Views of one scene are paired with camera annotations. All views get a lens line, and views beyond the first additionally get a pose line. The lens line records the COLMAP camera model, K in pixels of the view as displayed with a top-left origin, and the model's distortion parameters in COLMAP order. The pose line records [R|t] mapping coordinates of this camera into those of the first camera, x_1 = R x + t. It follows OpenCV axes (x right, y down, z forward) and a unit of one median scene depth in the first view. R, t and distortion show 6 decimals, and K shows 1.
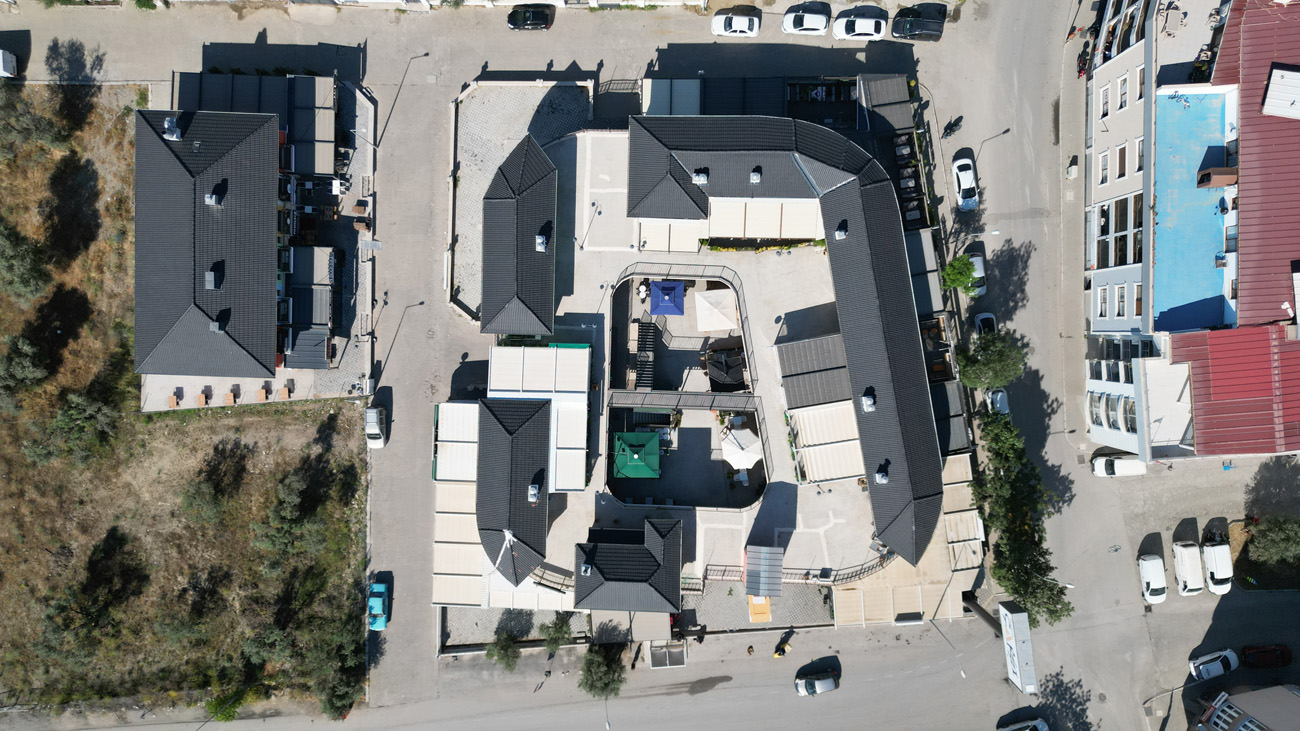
lens RADIAL K [[912.6, 0, 650.0], [0, 912.6, 365.5], [0, 0, 1]] dist [0.070101, -0.067990]
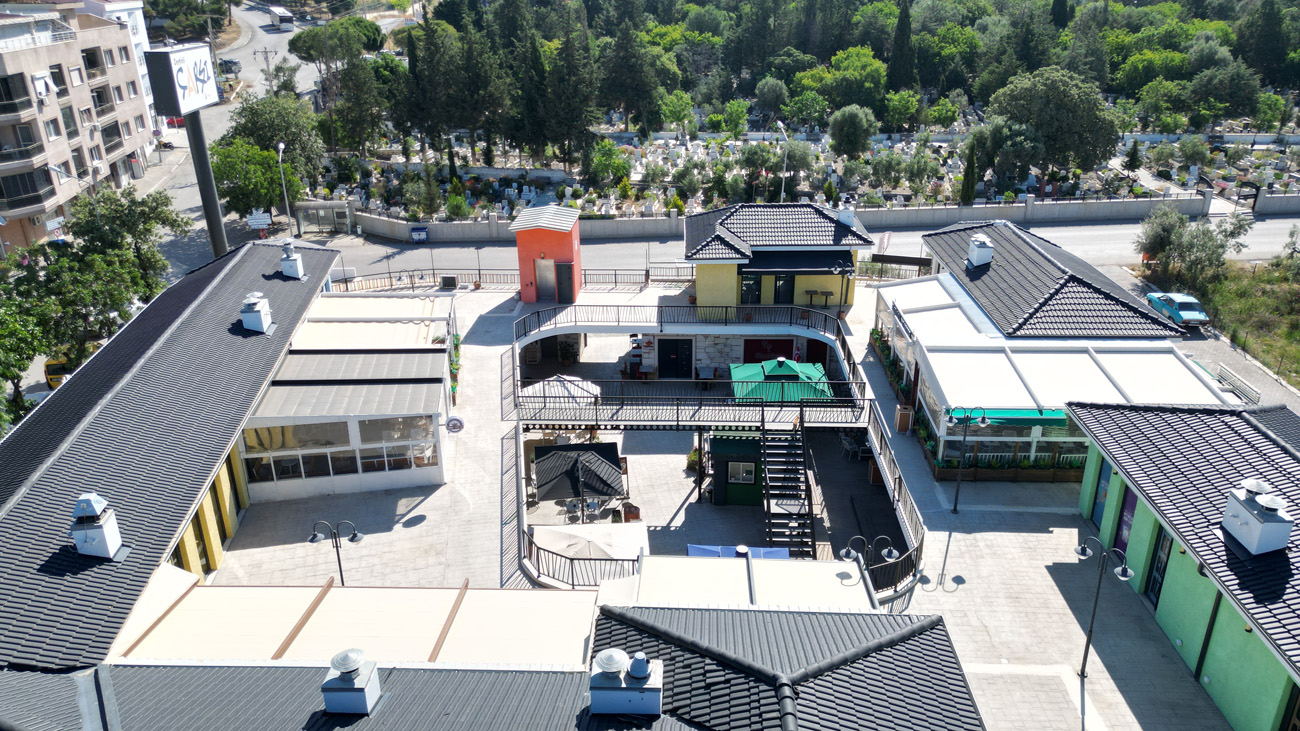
lens RADIAL K [[909.1, 0, 650.0], [0, 909.1, 365.5], [0, 0, 1]] dist [0.076159, -0.069693]
pose [[-0.999225, 0.024799, 0.030580, 0.037909], [0.017127, -0.425575, 0.904761, -0.322942], [0.035451, 0.904583, 0.424820, 0.772199]]
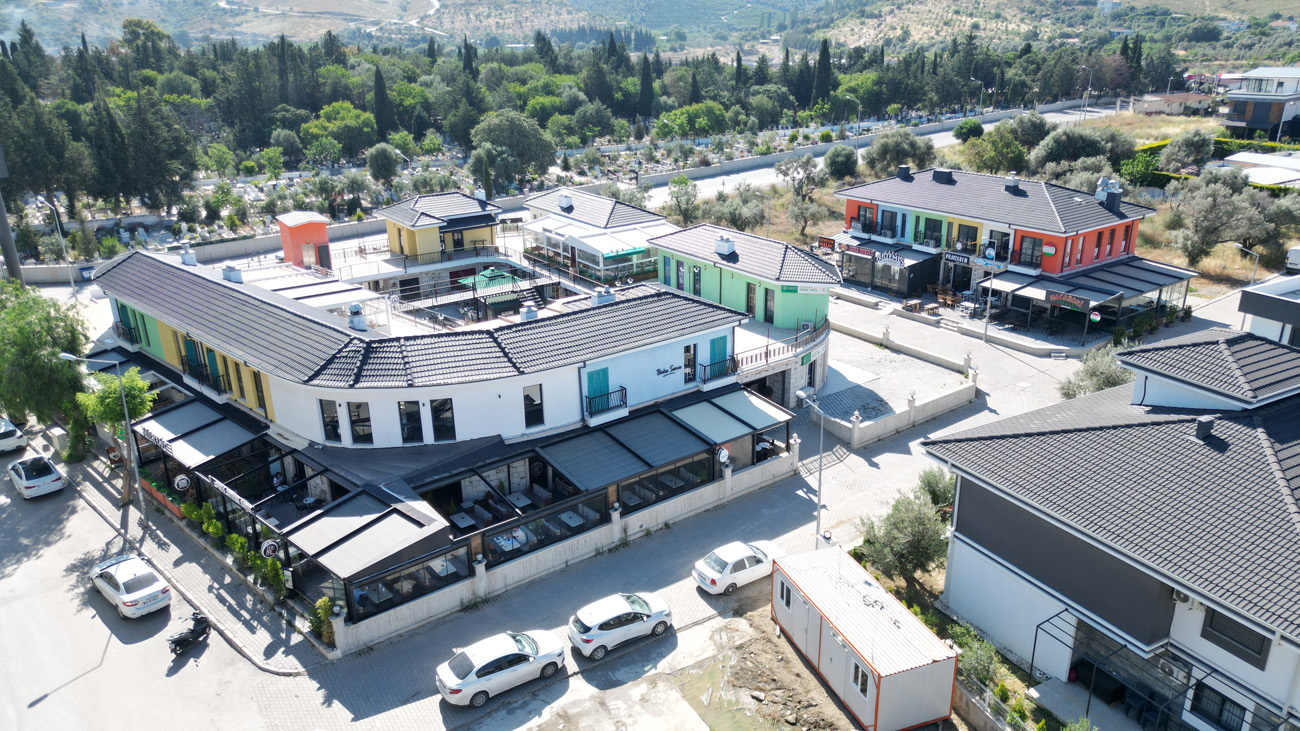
lens RADIAL K [[912.6, 0, 650.0], [0, 912.6, 365.5], [0, 0, 1]] dist [0.070101, -0.067990]
pose [[-0.797982, 0.245411, -0.550453, 0.356485], [-0.602574, -0.307588, 0.736406, -0.644760], [0.011409, 0.919327, 0.393328, 0.718068]]
